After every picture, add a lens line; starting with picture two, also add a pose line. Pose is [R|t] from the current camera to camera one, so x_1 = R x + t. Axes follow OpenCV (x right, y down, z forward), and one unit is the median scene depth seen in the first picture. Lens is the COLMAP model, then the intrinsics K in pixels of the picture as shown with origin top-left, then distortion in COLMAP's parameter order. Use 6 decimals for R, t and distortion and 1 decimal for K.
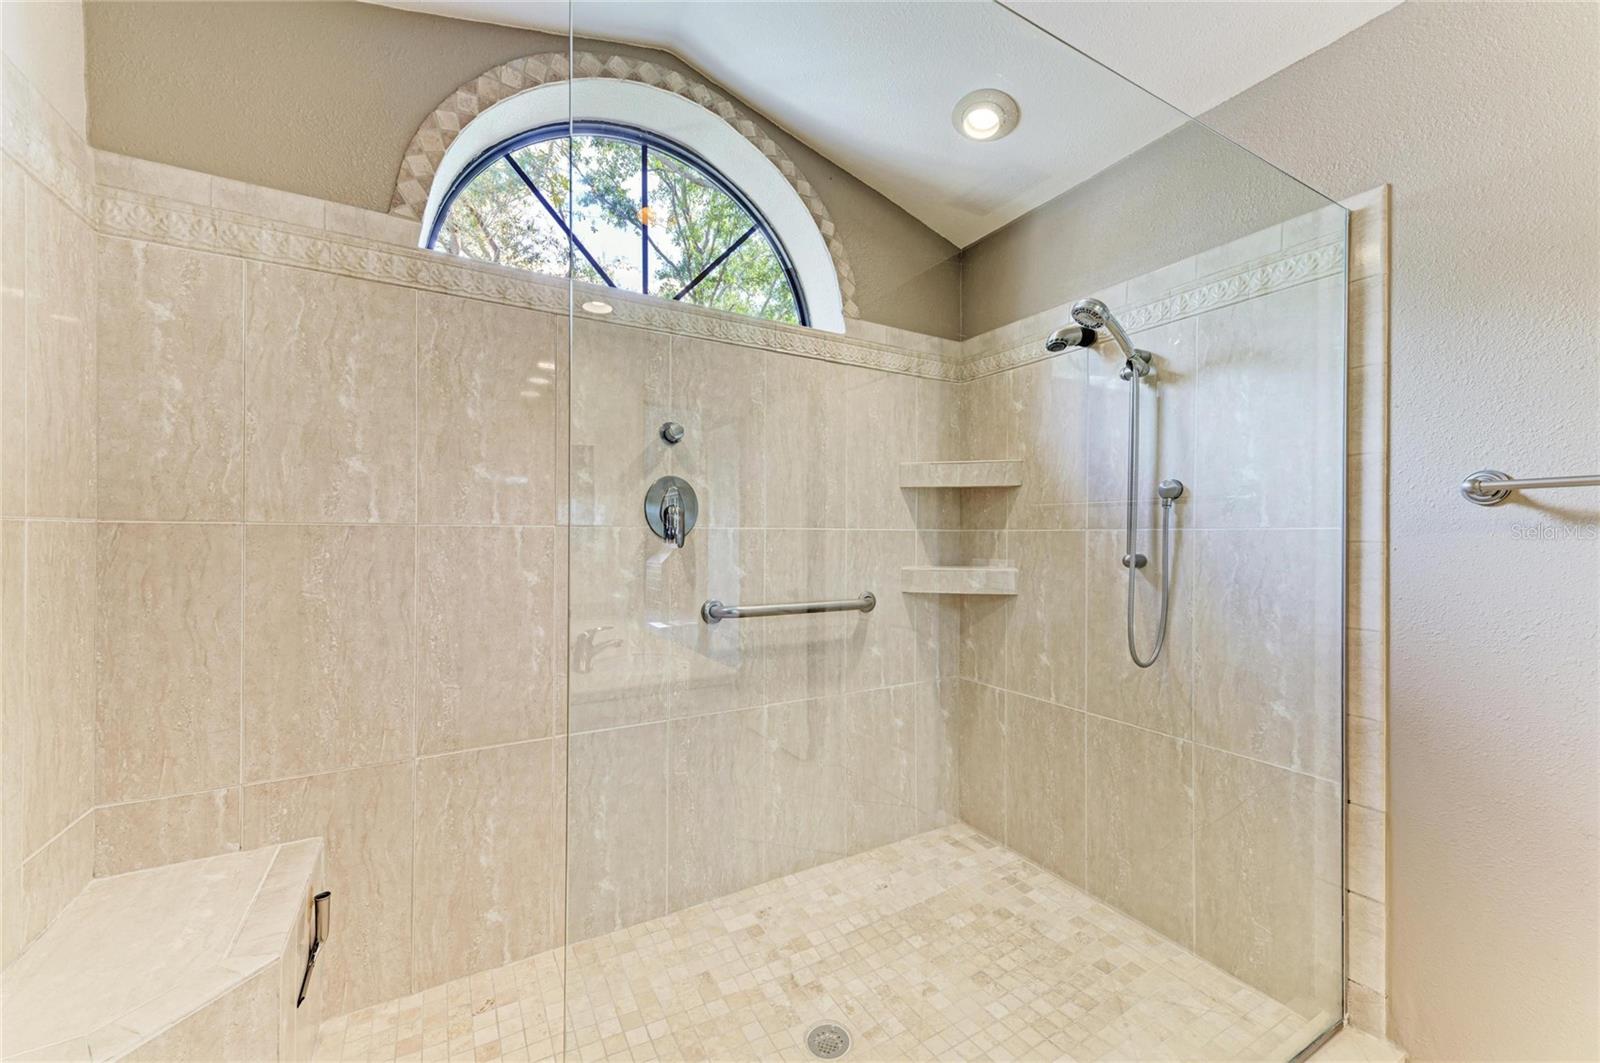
lens RADIAL K [[610.6, 0, 795.6], [0, 610.6, 537.5], [0, 0, 1]] dist [0.006684, -0.001388]
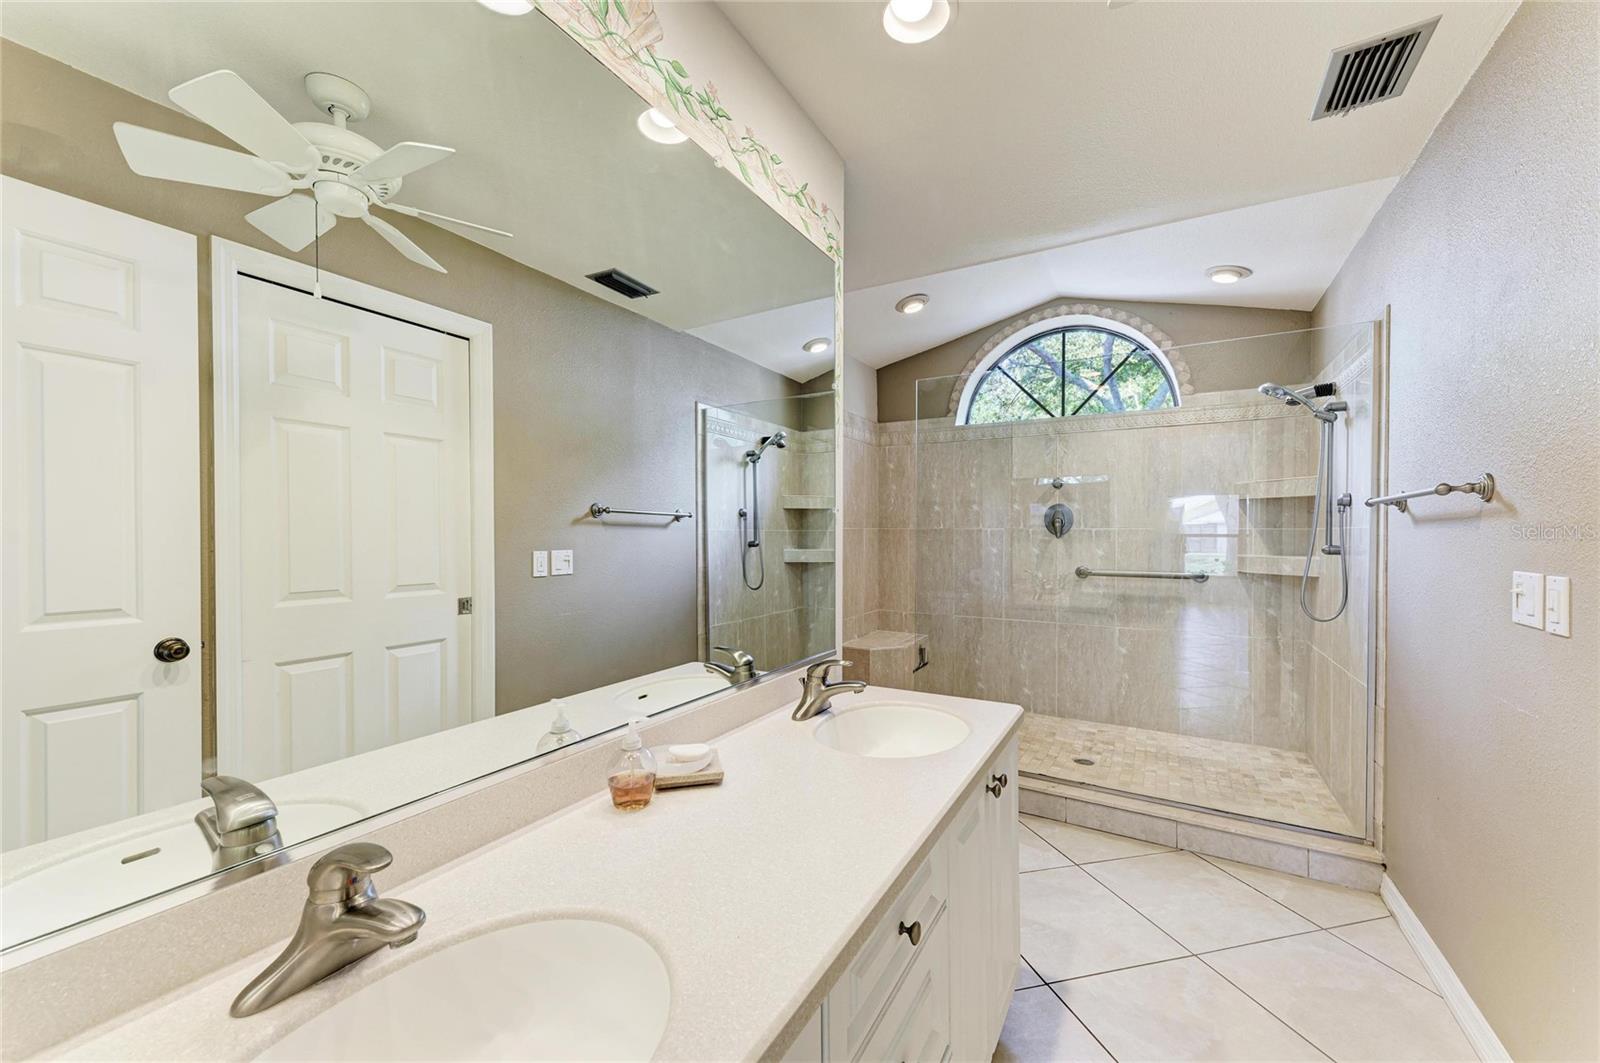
lens RADIAL K [[610.6, 0, 798.4], [0, 610.6, 536.3], [0, 0, 1]] dist [0.006684, -0.001388]
pose [[0.495906, 0.002135, -0.868373, 1.166961], [-0.003107, 0.999995, 0.000685, 0.009739], [0.868370, 0.002358, 0.495910, -0.791211]]
